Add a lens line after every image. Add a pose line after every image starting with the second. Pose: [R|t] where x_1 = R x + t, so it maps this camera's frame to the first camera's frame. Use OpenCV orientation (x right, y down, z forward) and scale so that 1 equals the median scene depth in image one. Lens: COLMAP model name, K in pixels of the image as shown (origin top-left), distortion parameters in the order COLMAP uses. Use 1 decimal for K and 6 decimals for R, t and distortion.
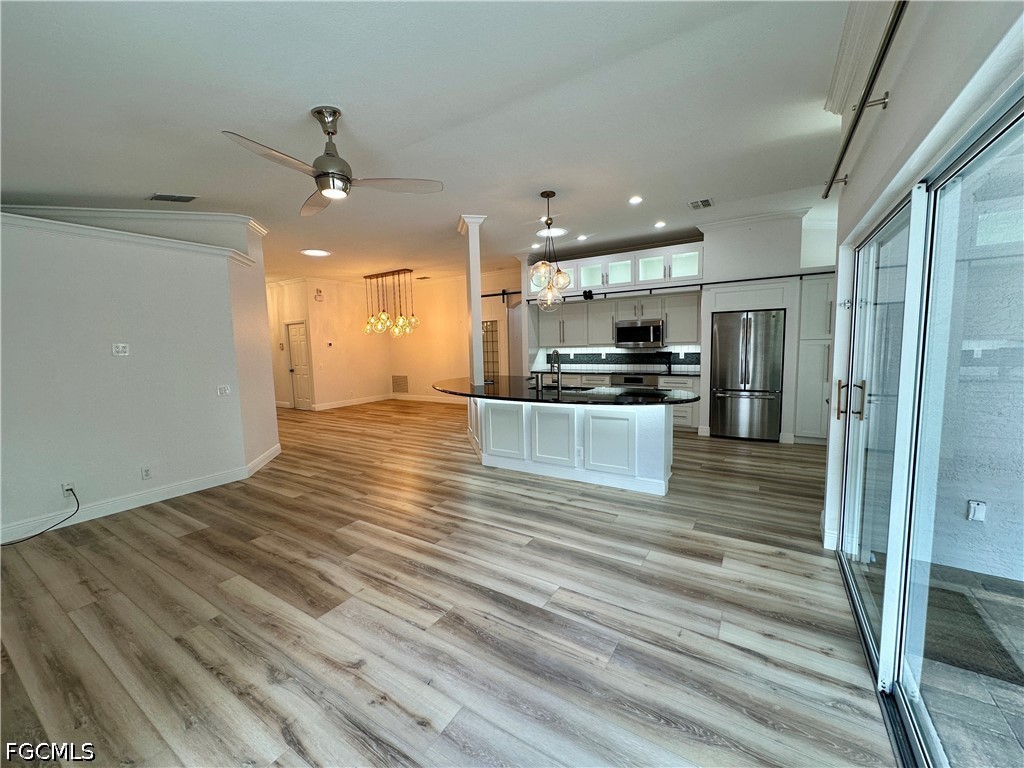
lens RADIAL K [[408.3, 0, 511.9], [0, 408.3, 384.1], [0, 0, 1]] dist [-0.003661, 0.001528]
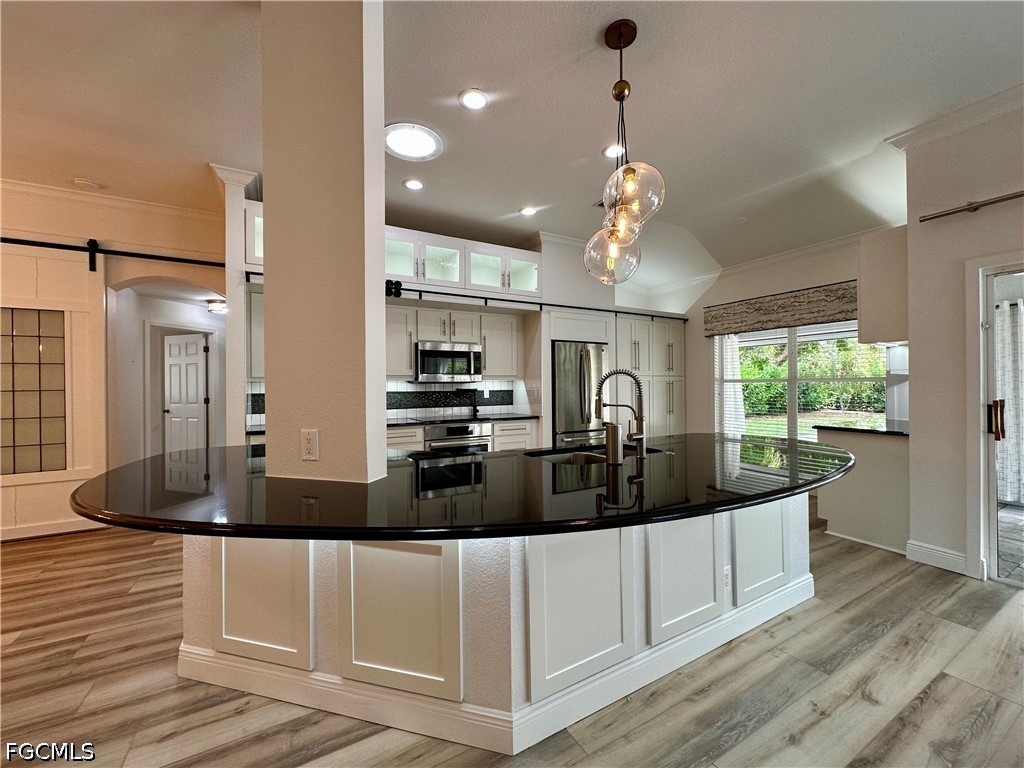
lens RADIAL K [[408.3, 0, 511.8], [0, 408.3, 385.1], [0, 0, 1]] dist [-0.003661, 0.001528]
pose [[0.470197, 0.020357, 0.882327, -0.285832], [0.084319, 0.994125, -0.067871, -0.036543], [-0.878524, 0.106309, 0.465718, 0.721569]]
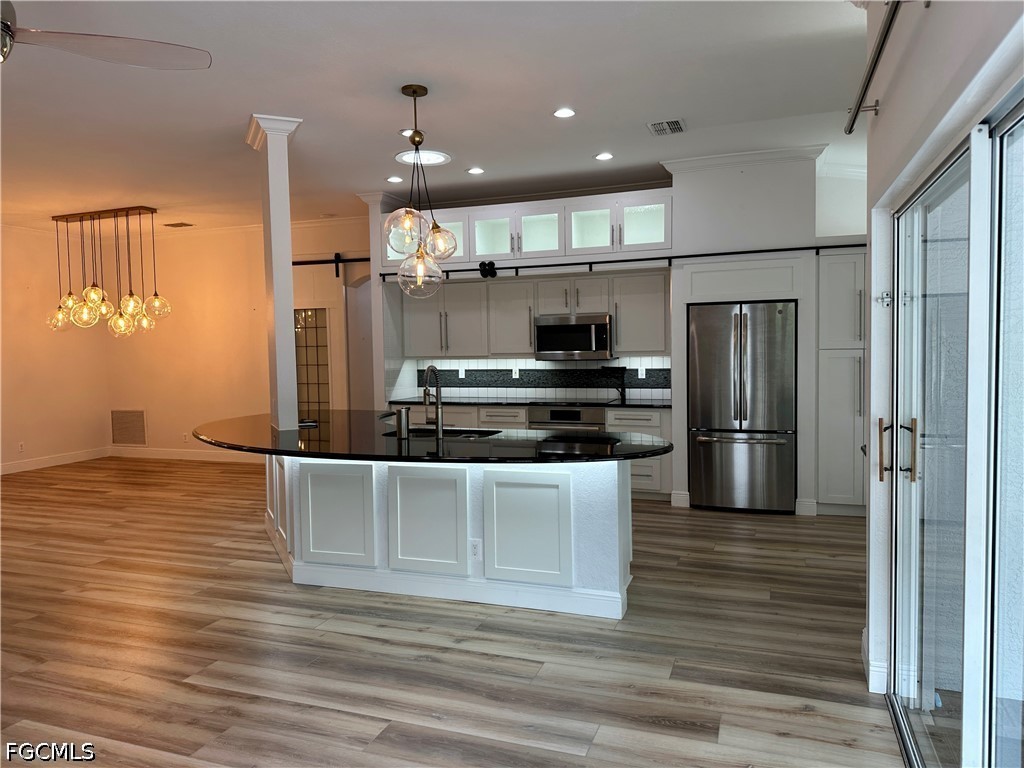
lens RADIAL K [[713.9, 0, 514.7], [0, 713.9, 380.6], [0, 0, 1]] dist [0.087169, -0.117582]
pose [[0.976309, -0.002536, 0.216368, 0.004723], [0.014241, 0.998516, -0.052556, -0.007855], [-0.215914, 0.054393, 0.974896, 0.013218]]
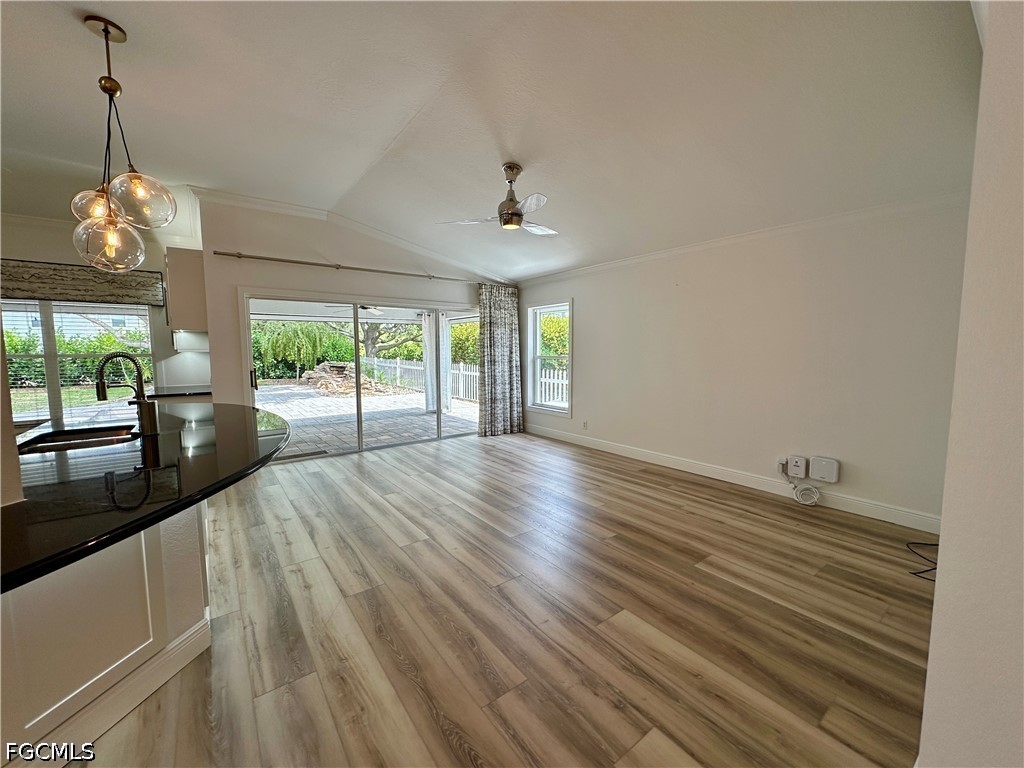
lens RADIAL K [[408.3, 0, 512.6], [0, 408.3, 384.6], [0, 0, 1]] dist [-0.003661, 0.001528]
pose [[-0.934511, -0.001629, 0.355931, -0.411325], [0.062945, 0.983472, 0.169768, -0.079660], [-0.350324, 0.181054, -0.918963, 1.041675]]
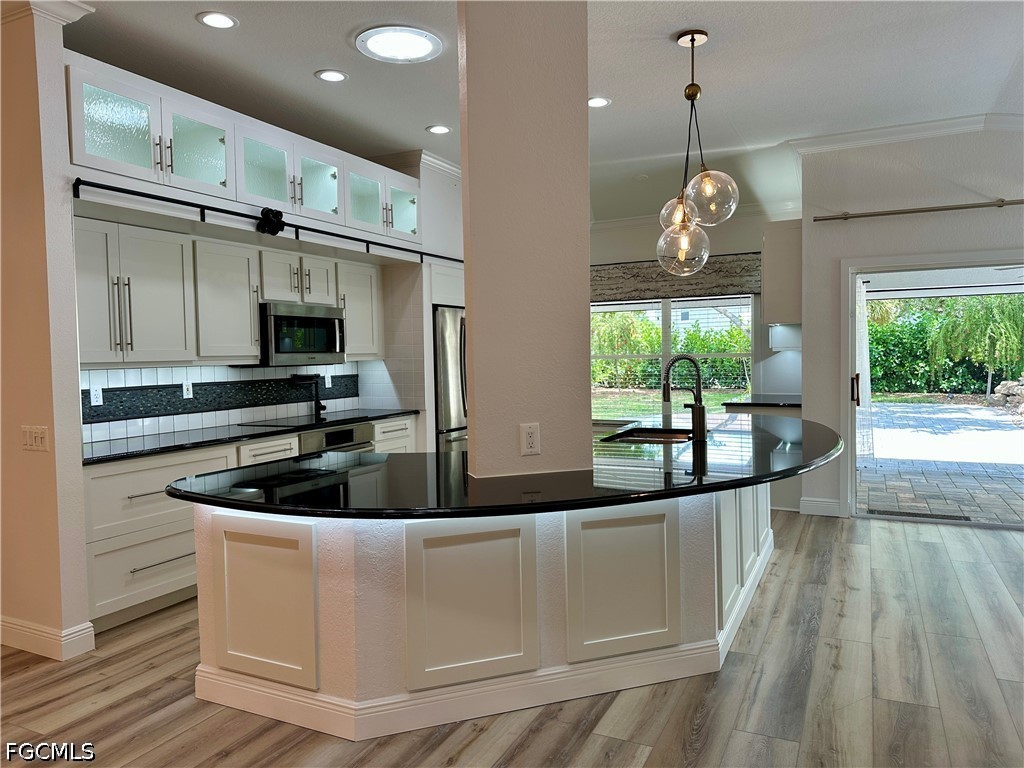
lens RADIAL K [[713.9, 0, 519.2], [0, 713.9, 383.7], [0, 0, 1]] dist [0.087169, -0.117582]
pose [[-0.116489, -0.017923, 0.993030, -0.585927], [0.119737, 0.992291, 0.031956, -0.080912], [-0.985948, 0.122625, -0.113445, 1.045685]]
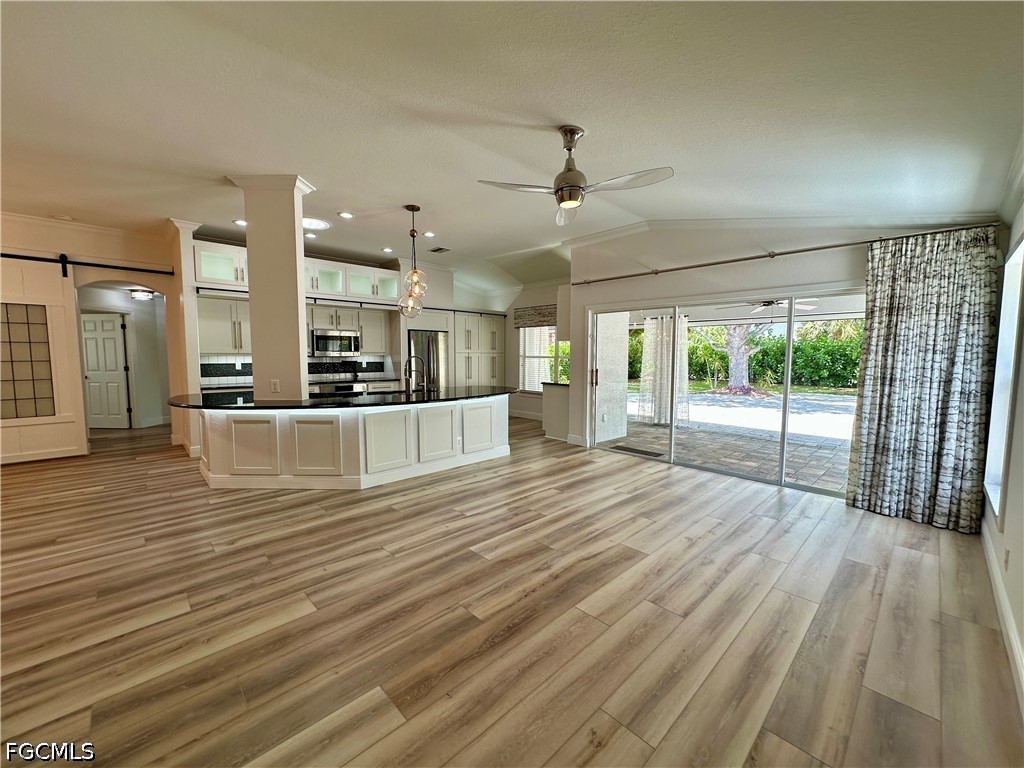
lens RADIAL K [[408.3, 0, 512.0], [0, 408.3, 384.6], [0, 0, 1]] dist [-0.003661, 0.001528]
pose [[0.238933, -0.047196, 0.969888, -0.693488], [0.087238, 0.995822, 0.026967, -0.011484], [-0.967109, 0.078168, 0.242052, 0.409271]]
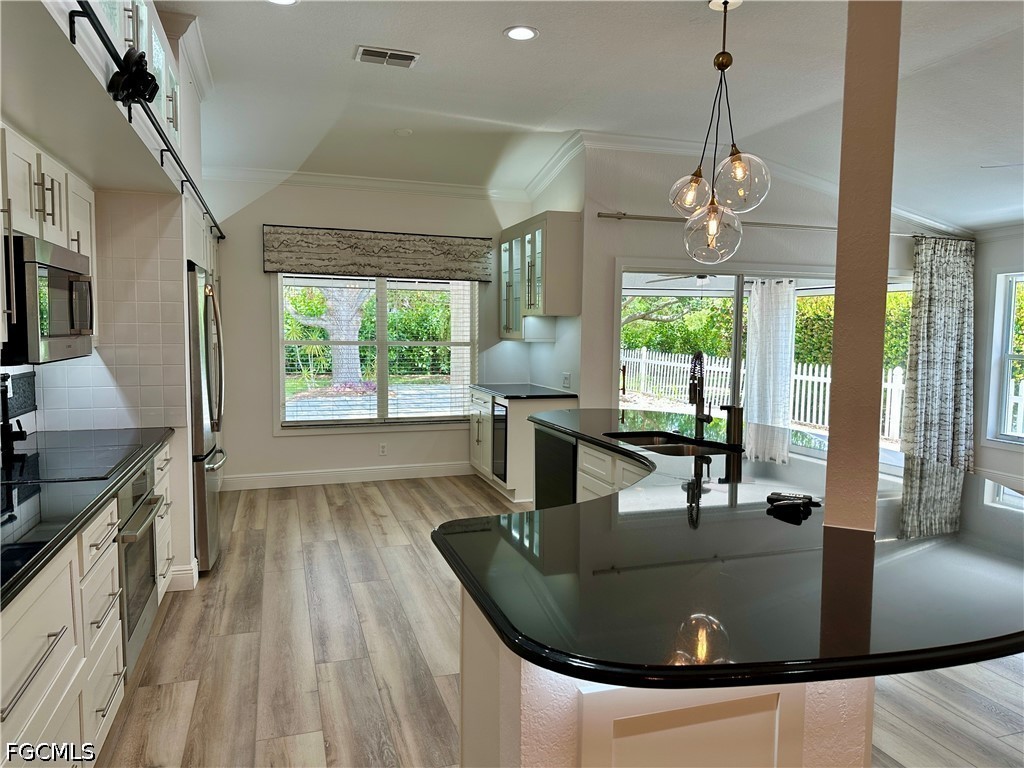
lens RADIAL K [[713.9, 0, 519.9], [0, 713.9, 384.8], [0, 0, 1]] dist [0.087169, -0.117582]
pose [[-0.776778, -0.031227, 0.629000, -0.190142], [0.071863, 0.987851, 0.137789, -0.136438], [-0.625661, 0.152233, -0.765097, 1.393790]]
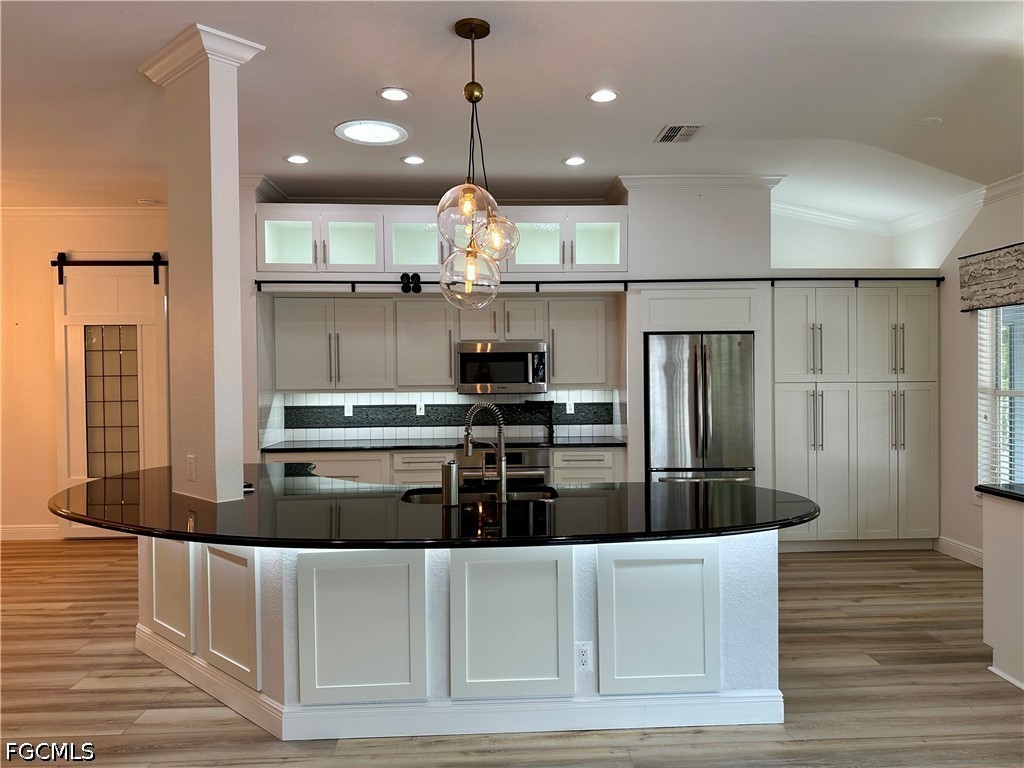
lens RADIAL K [[713.9, 0, 519.2], [0, 713.9, 384.3], [0, 0, 1]] dist [0.087169, -0.117582]
pose [[0.817683, 0.008145, 0.575611, -0.225207], [0.045946, 0.995787, -0.079359, -0.035273], [-0.573832, 0.091338, 0.813864, 0.315371]]
